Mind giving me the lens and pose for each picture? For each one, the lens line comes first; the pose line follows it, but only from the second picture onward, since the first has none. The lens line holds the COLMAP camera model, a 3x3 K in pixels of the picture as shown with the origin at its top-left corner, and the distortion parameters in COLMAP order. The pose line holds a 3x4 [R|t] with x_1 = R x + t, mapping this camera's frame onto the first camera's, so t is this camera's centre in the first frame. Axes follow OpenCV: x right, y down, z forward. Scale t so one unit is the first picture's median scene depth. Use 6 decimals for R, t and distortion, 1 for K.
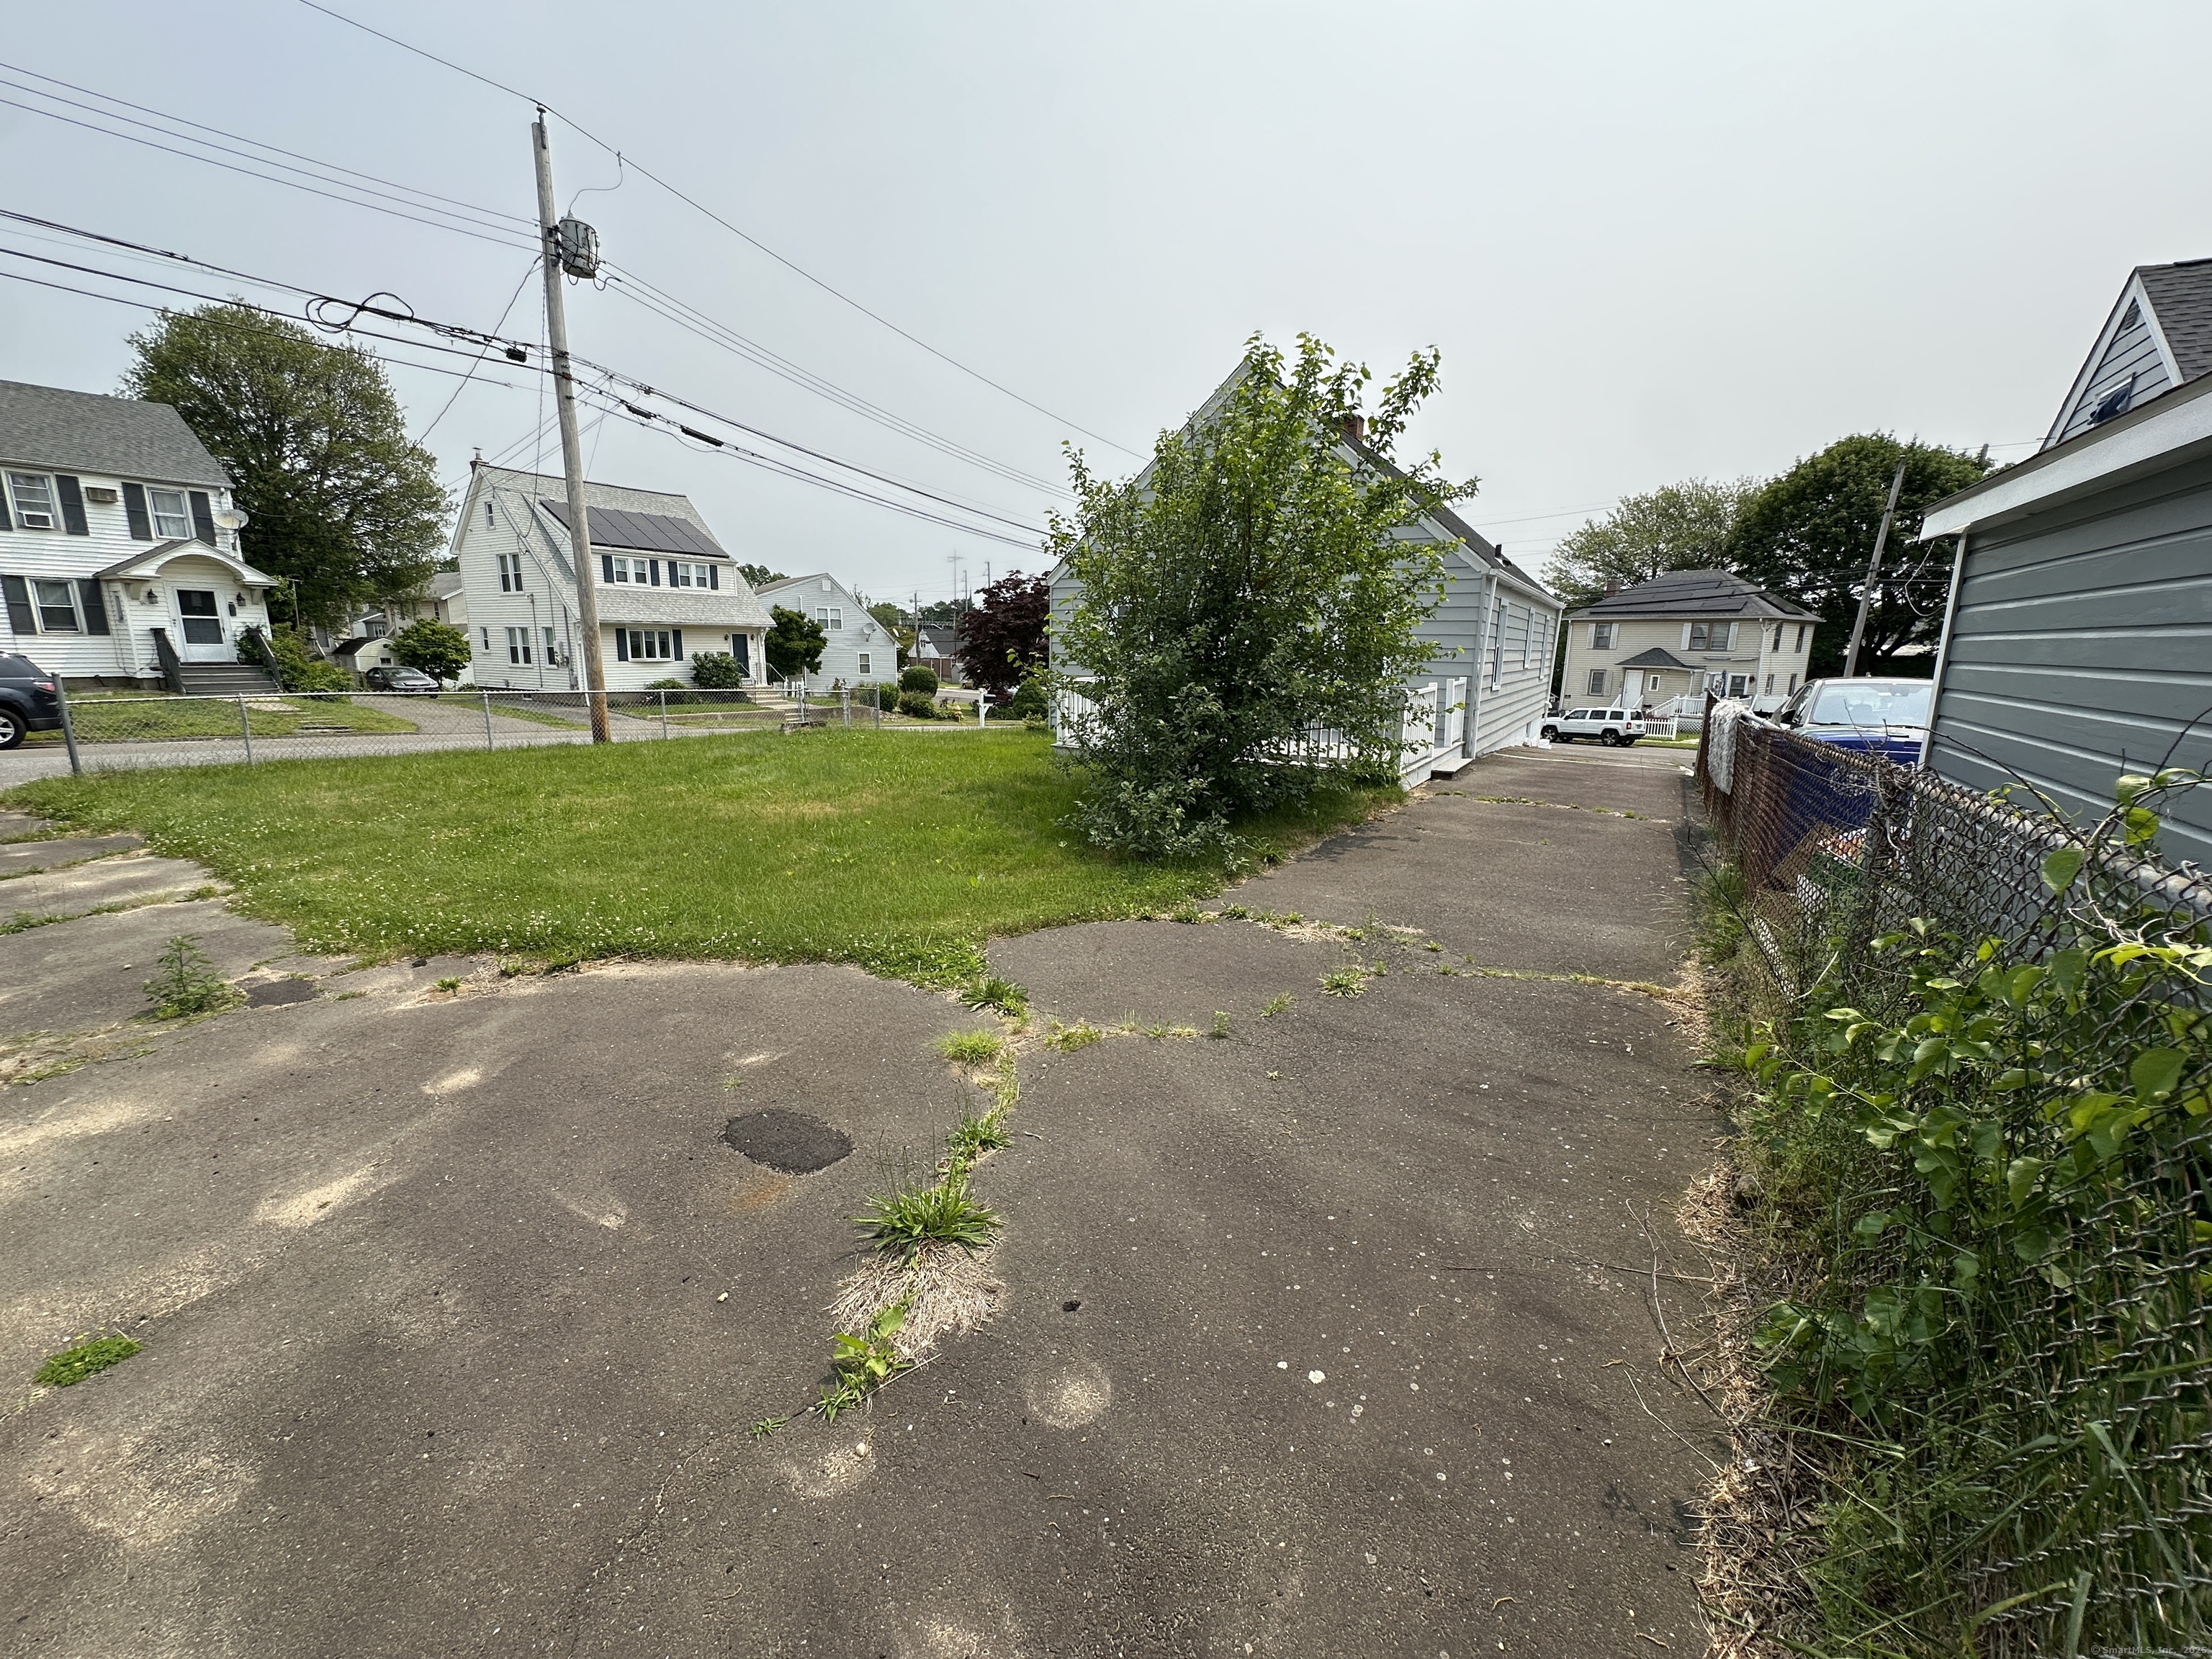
lens RADIAL K [[888.4, 0, 1106.6], [0, 888.4, 831.7], [0, 0, 1]] dist [-0.001085, -0.000248]
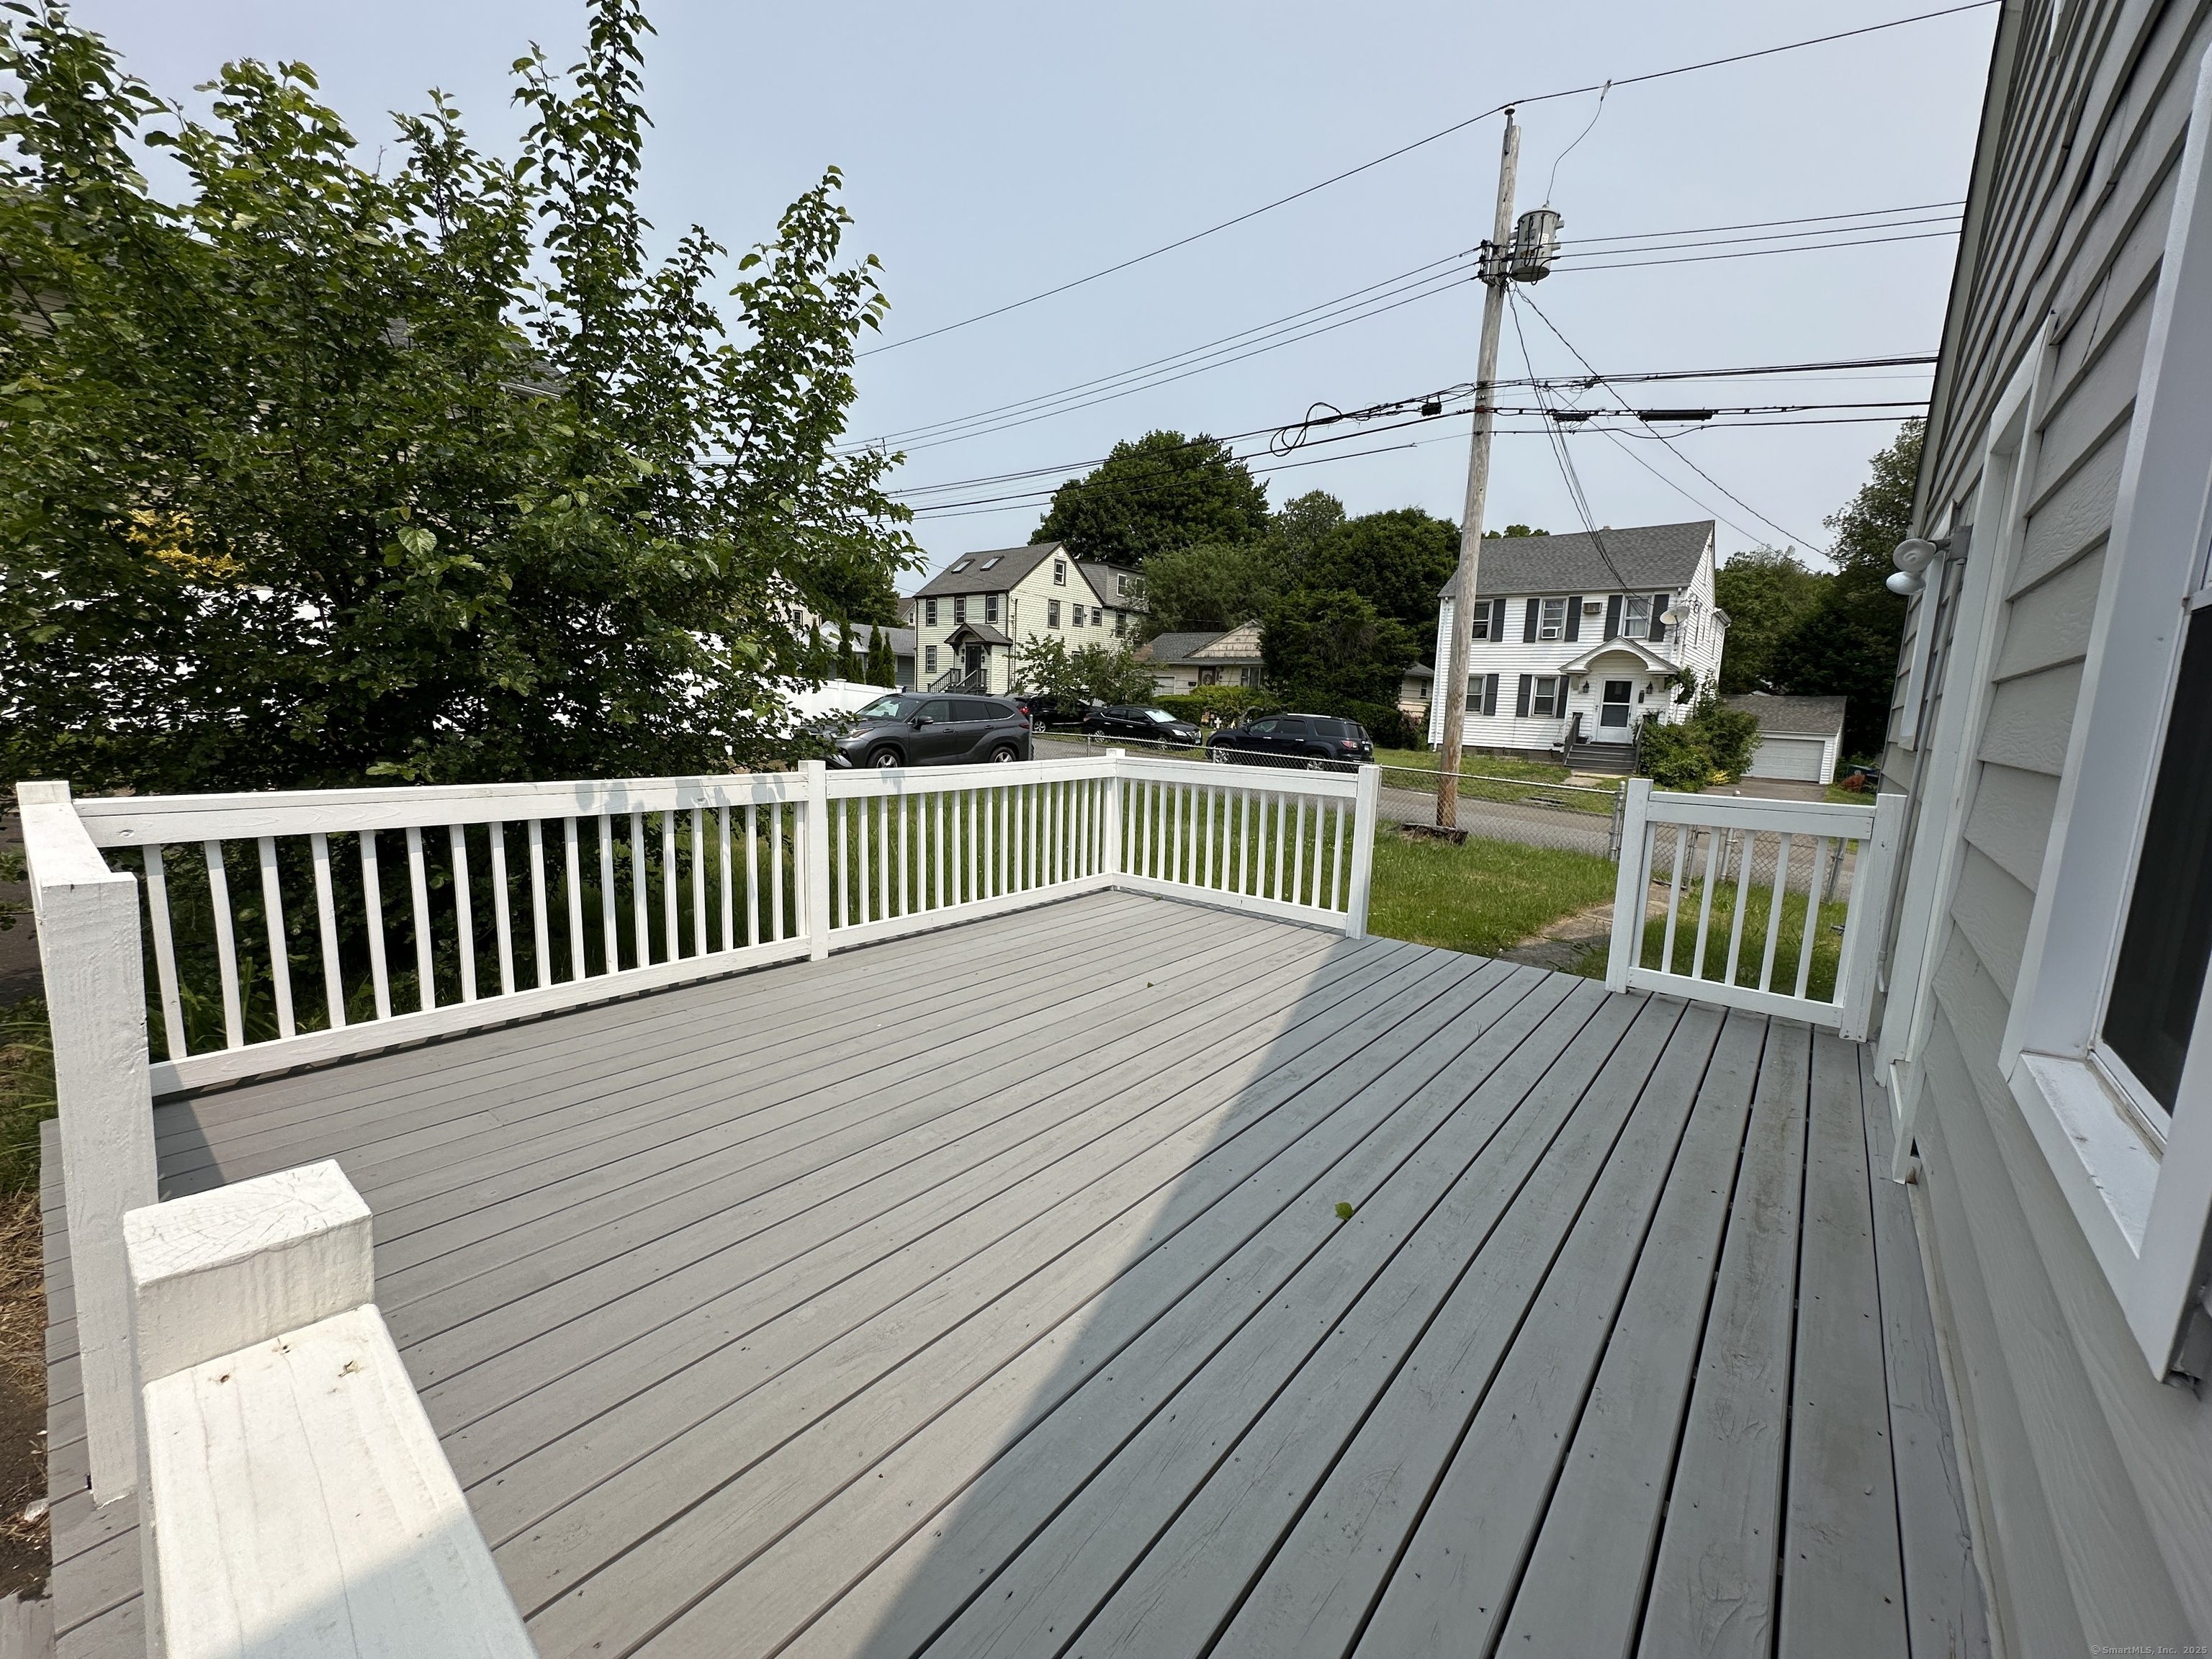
lens RADIAL K [[888.4, 0, 1108.5], [0, 888.4, 830.6], [0, 0, 1]] dist [-0.001085, -0.000248]
pose [[-0.134532, 0.124596, -0.983045, 0.312314], [-0.241152, 0.958120, 0.154440, -0.155183], [0.961118, 0.257840, -0.098852, 0.780527]]
